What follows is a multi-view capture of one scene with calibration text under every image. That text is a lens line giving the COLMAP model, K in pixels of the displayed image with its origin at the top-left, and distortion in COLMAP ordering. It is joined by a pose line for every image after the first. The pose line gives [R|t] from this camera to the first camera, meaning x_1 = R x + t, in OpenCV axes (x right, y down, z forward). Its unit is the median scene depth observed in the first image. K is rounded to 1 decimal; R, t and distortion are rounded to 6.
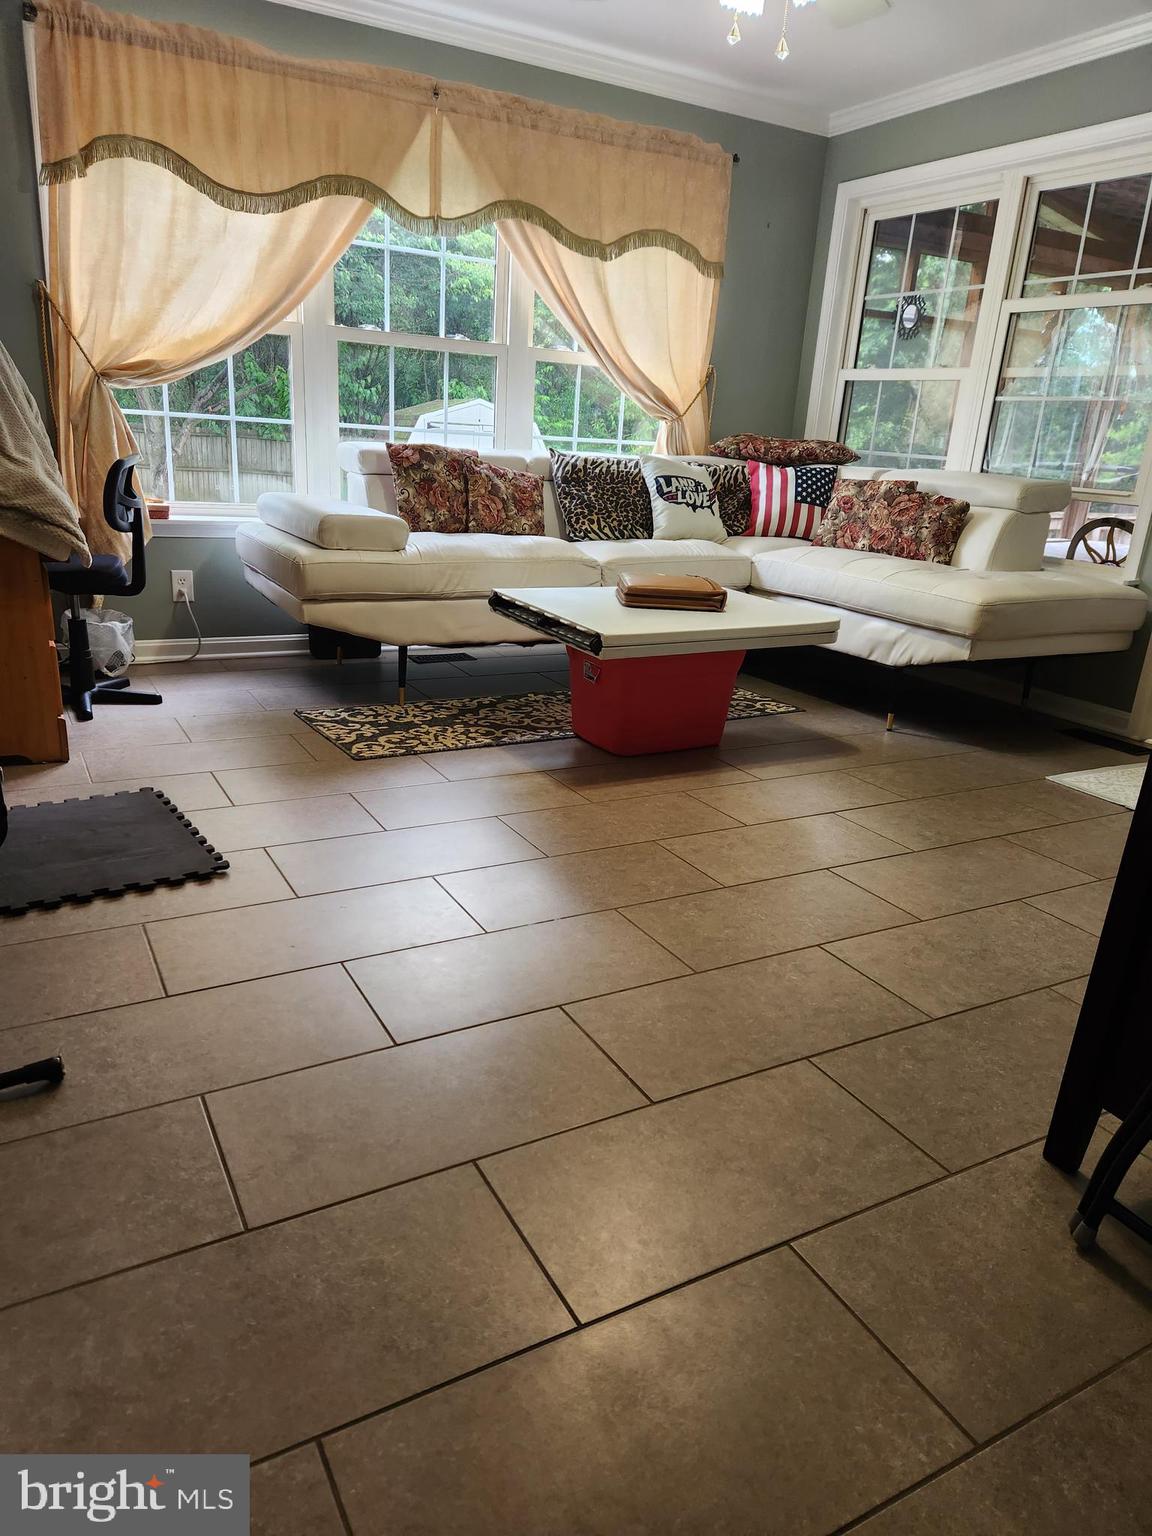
lens RADIAL K [[1018.8, 0, 568.0], [0, 1018.8, 769.9], [0, 0, 1]] dist [0.083973, -0.085524]
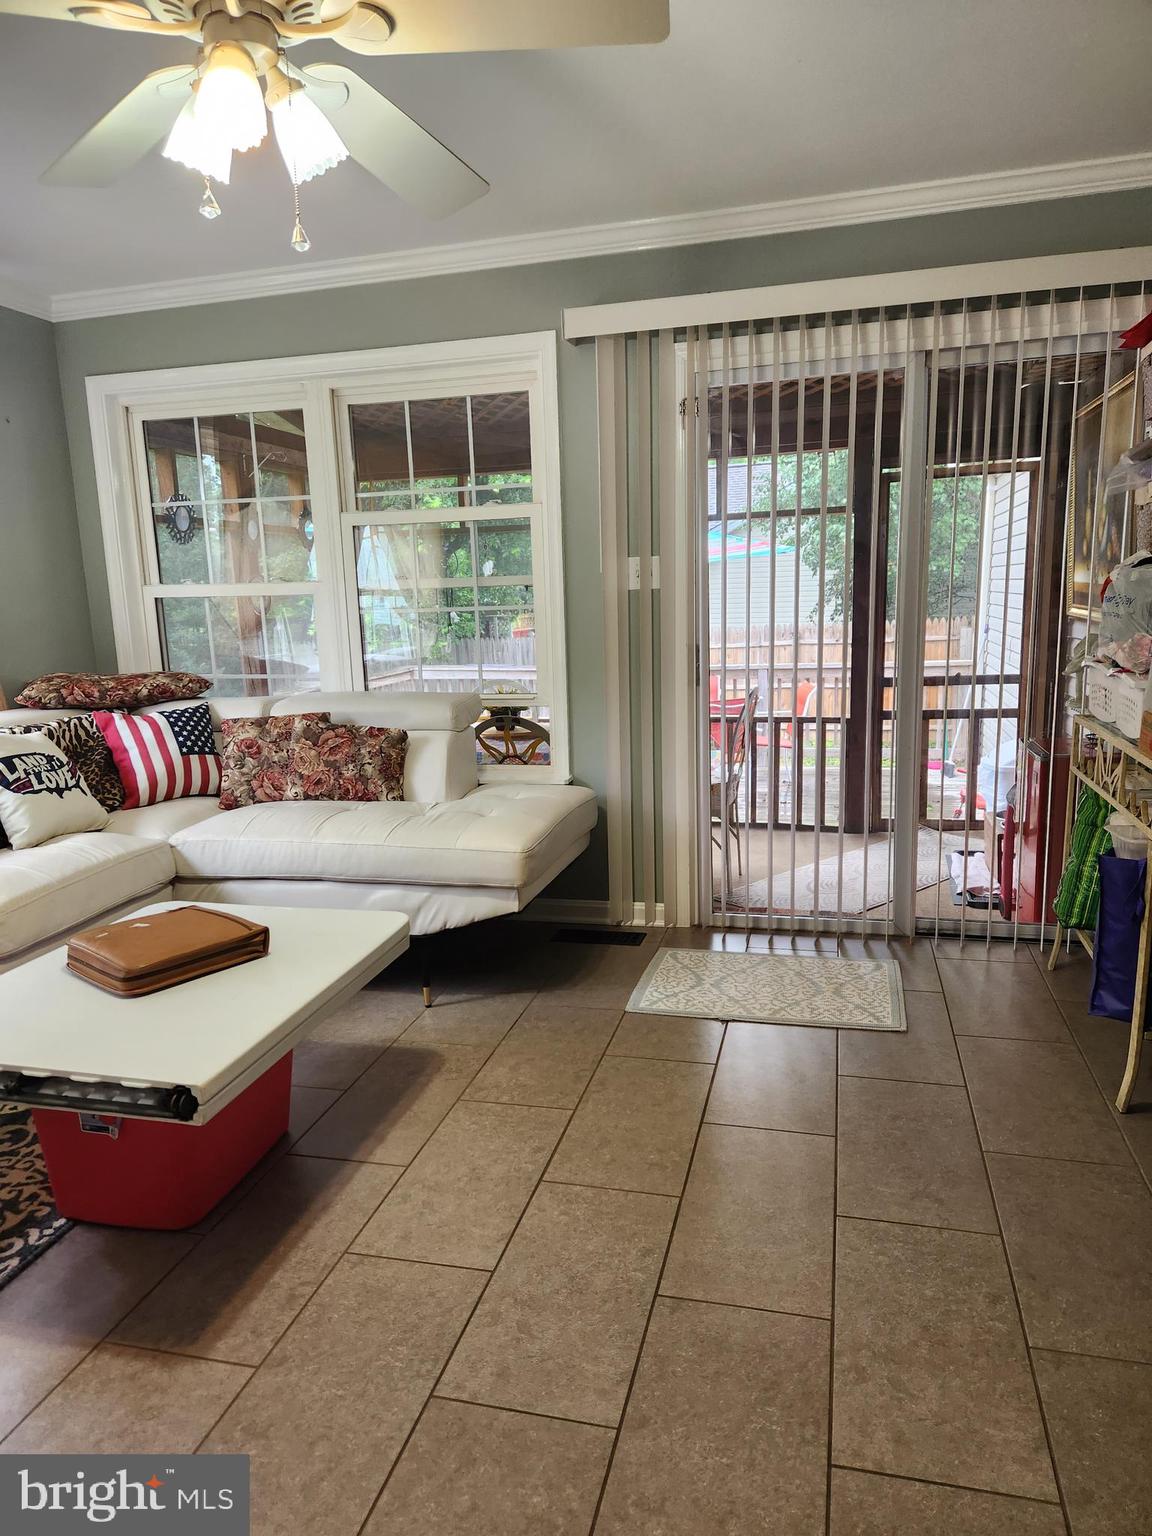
lens RADIAL K [[1014.6, 0, 572.8], [0, 1014.6, 774.7], [0, 0, 1]] dist [0.081968, -0.079570]
pose [[0.688869, -0.209095, 0.694074, -0.127085], [0.299979, 0.953890, -0.010364, -0.153110], [-0.659903, 0.215347, 0.719829, 0.244270]]
